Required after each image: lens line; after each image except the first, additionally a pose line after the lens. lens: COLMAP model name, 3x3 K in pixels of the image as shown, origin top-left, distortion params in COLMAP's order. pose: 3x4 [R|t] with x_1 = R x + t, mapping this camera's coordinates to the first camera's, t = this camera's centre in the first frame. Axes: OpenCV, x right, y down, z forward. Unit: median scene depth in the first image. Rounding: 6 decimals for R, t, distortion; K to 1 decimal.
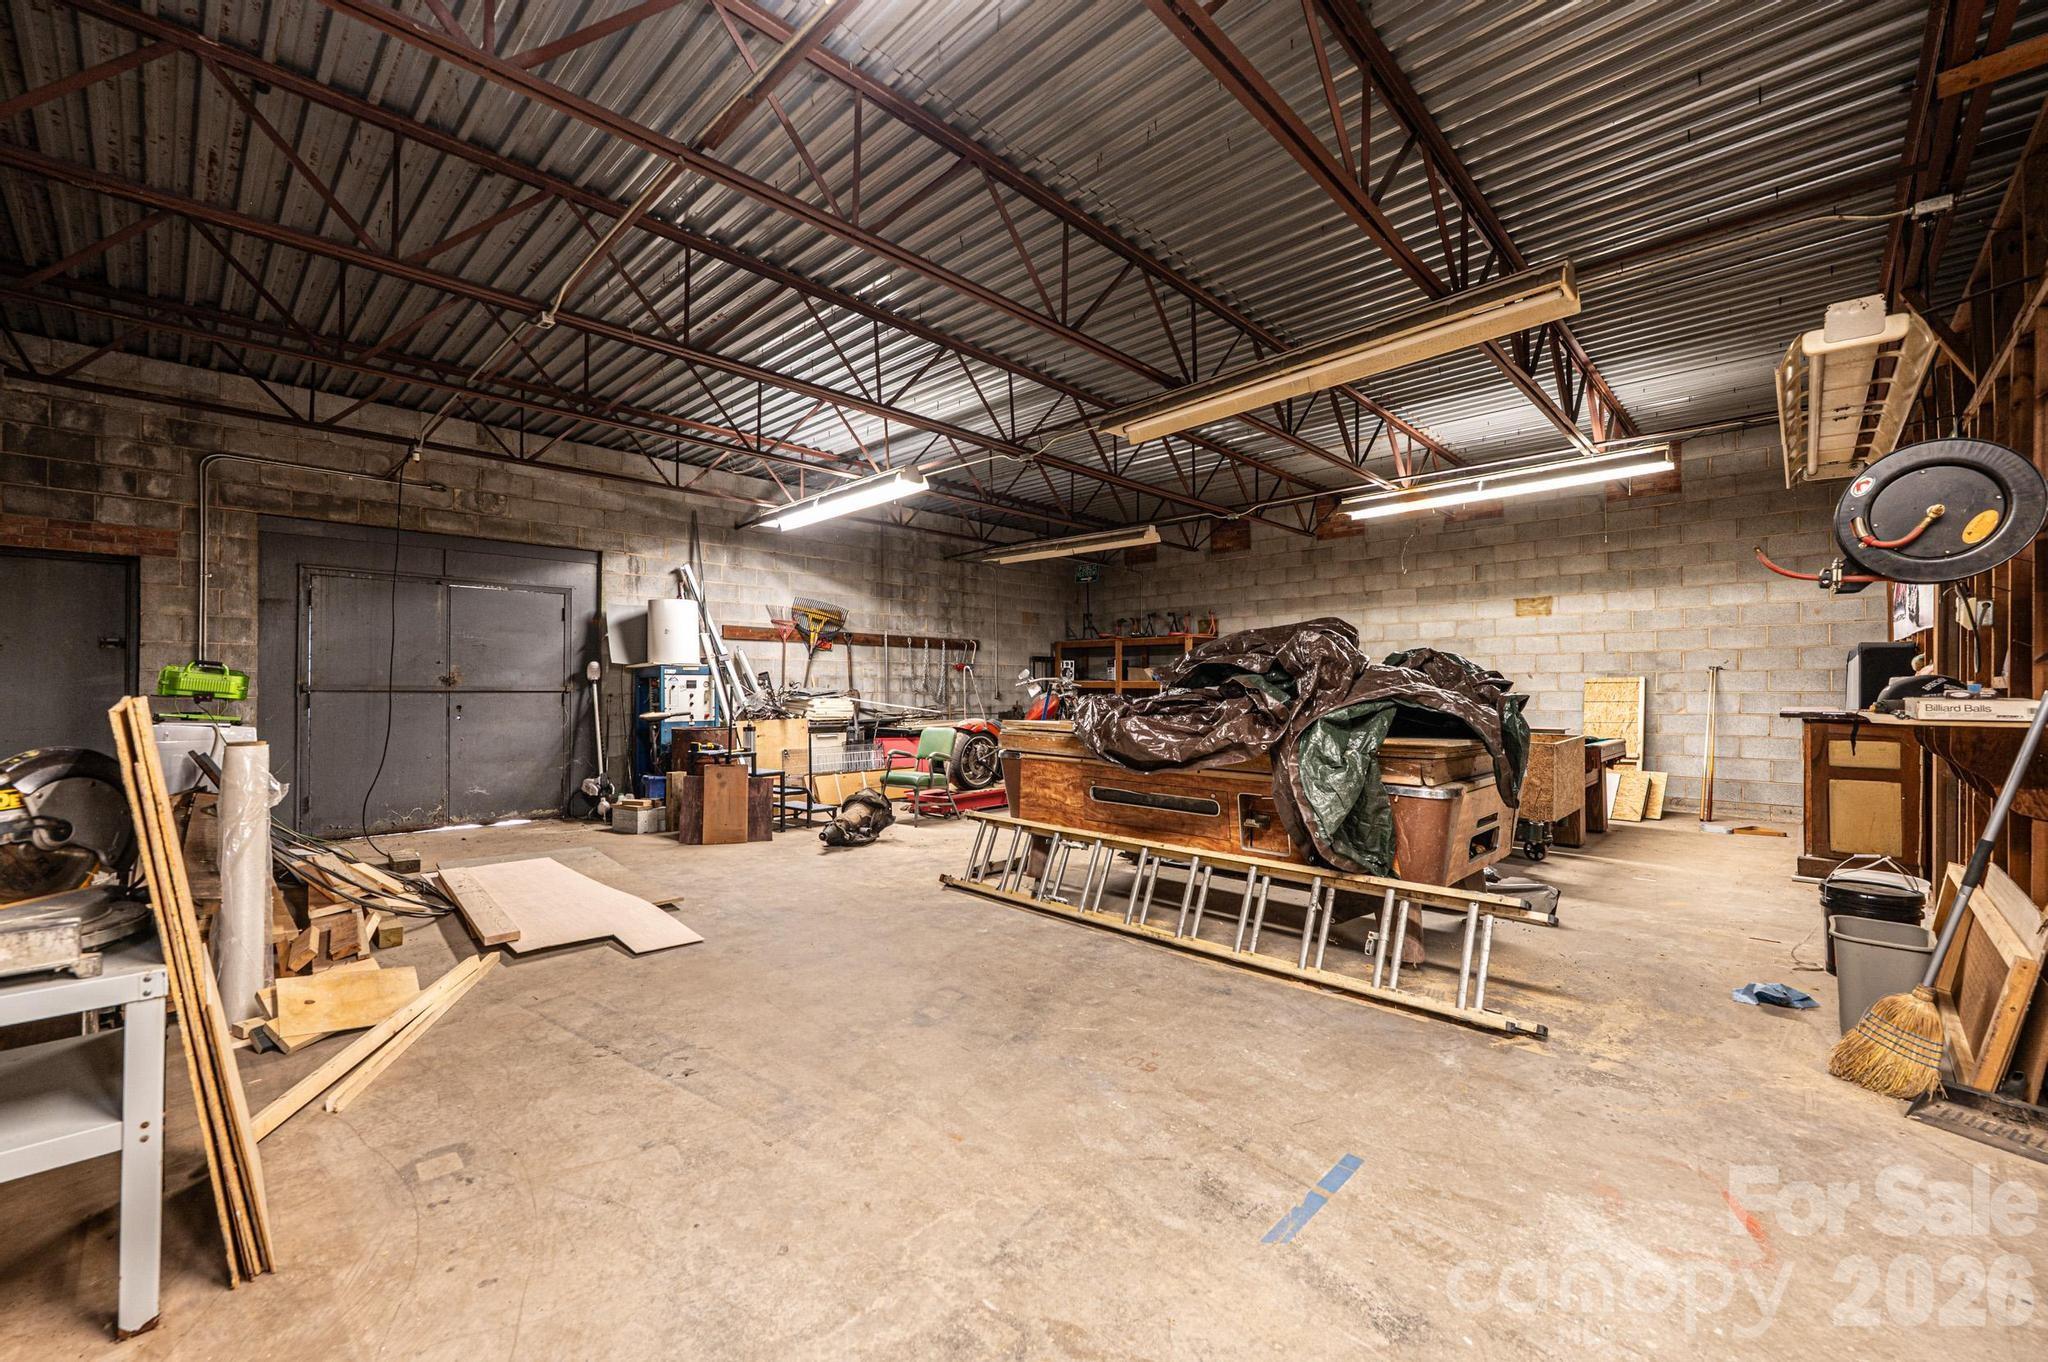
lens RADIAL K [[811.0, 0, 1021.9], [0, 811.0, 684.2], [0, 0, 1]] dist [-0.000437, -0.000114]
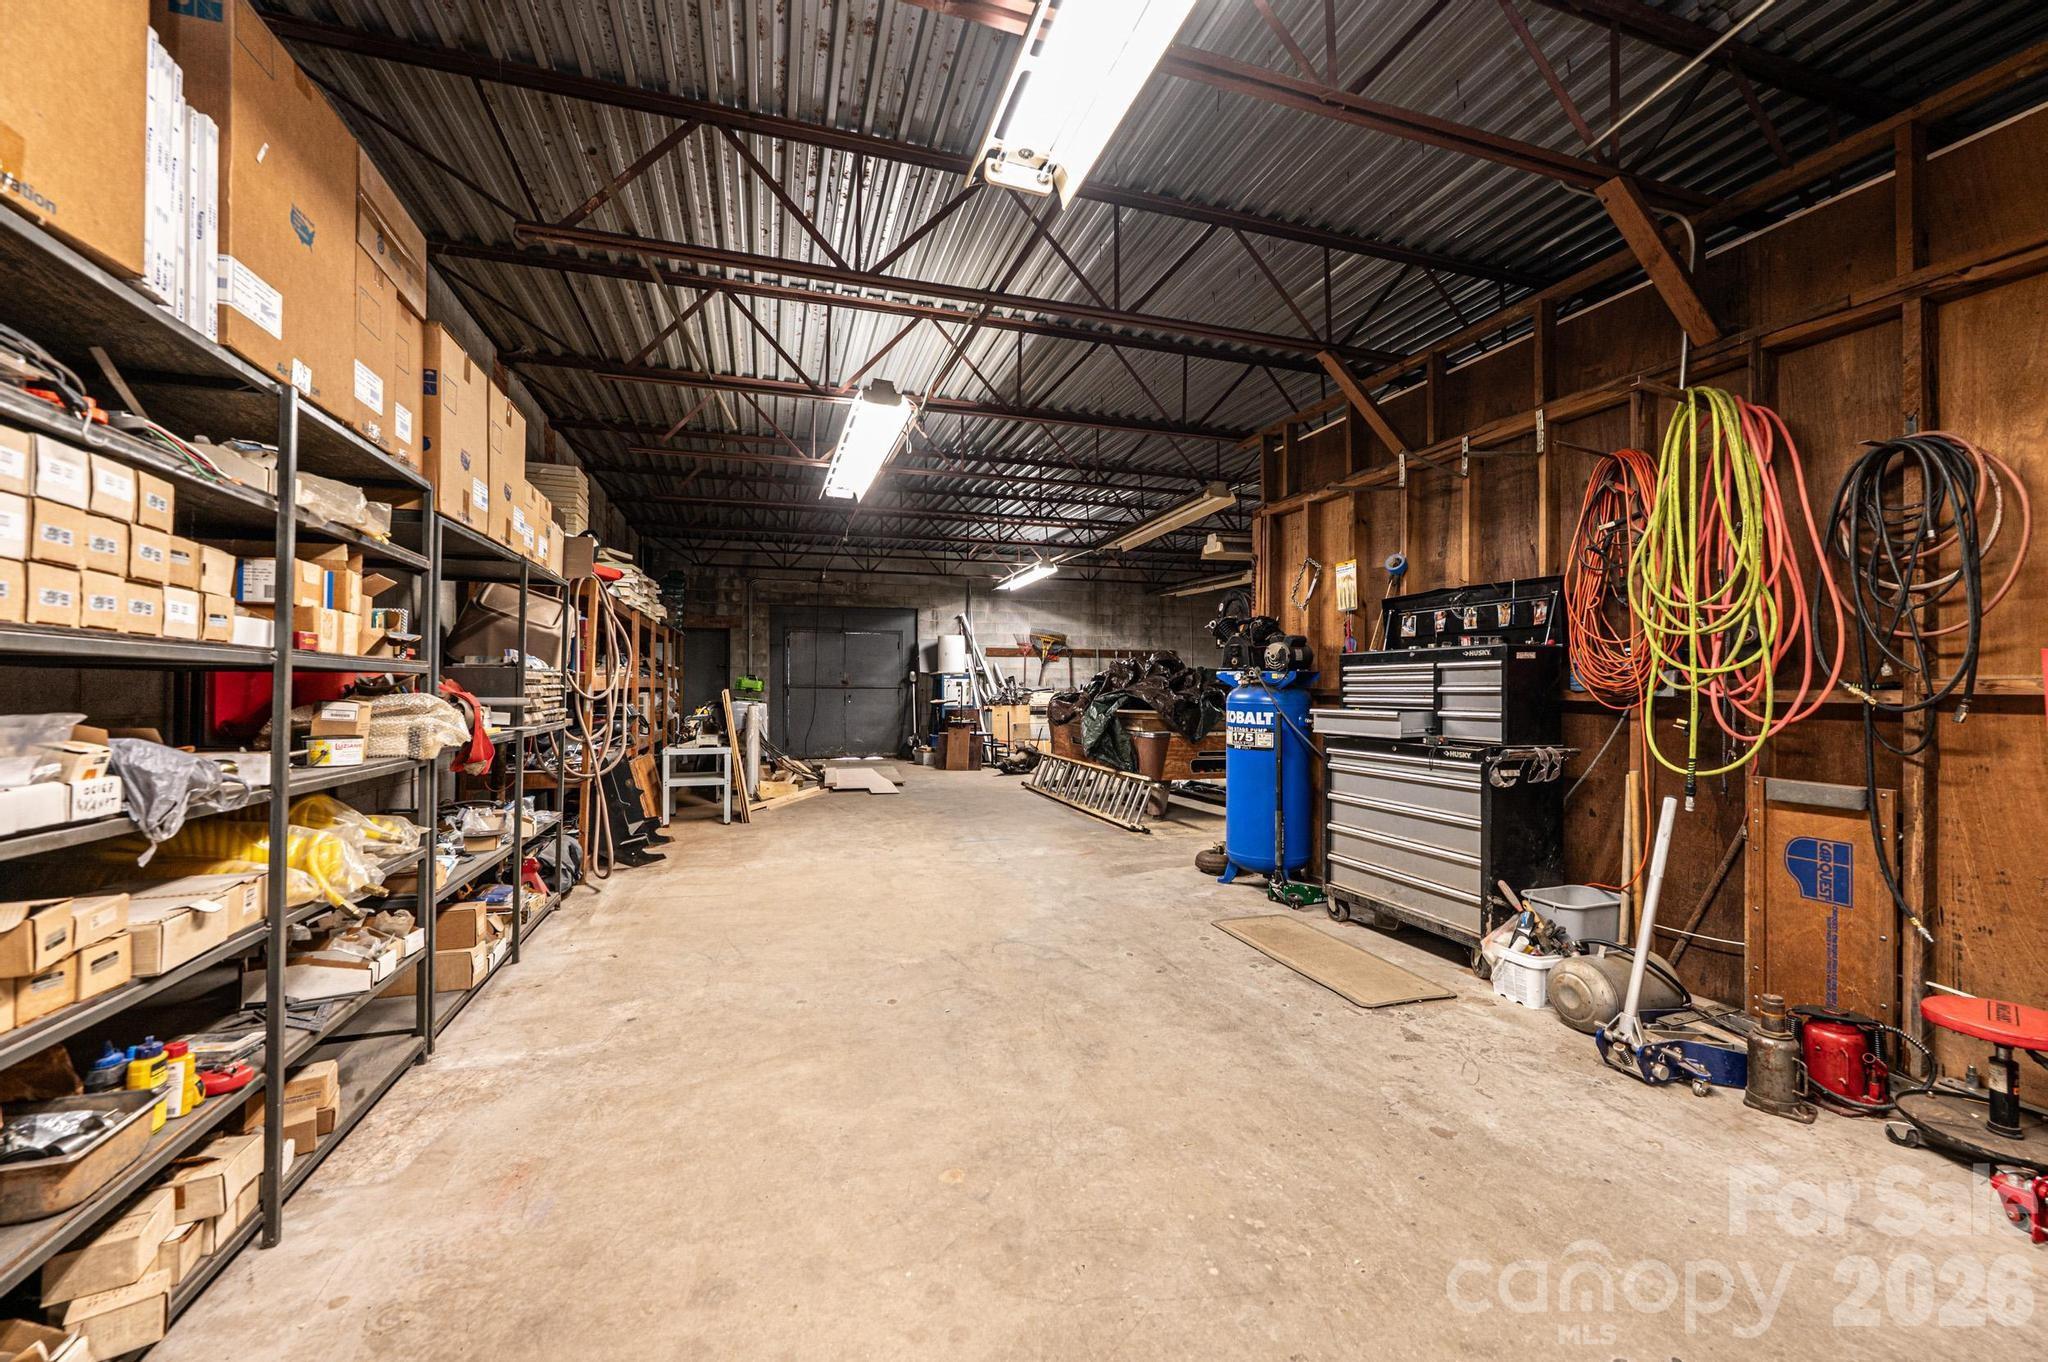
lens RADIAL K [[811.0, 0, 1024.6], [0, 811.0, 682.7], [0, 0, 1]] dist [-0.000437, -0.000114]
pose [[0.885407, -0.001184, -0.464815, 0.517598], [0.001918, 0.999998, 0.001106, -0.004389], [0.464812, -0.001871, 0.885407, -0.465227]]
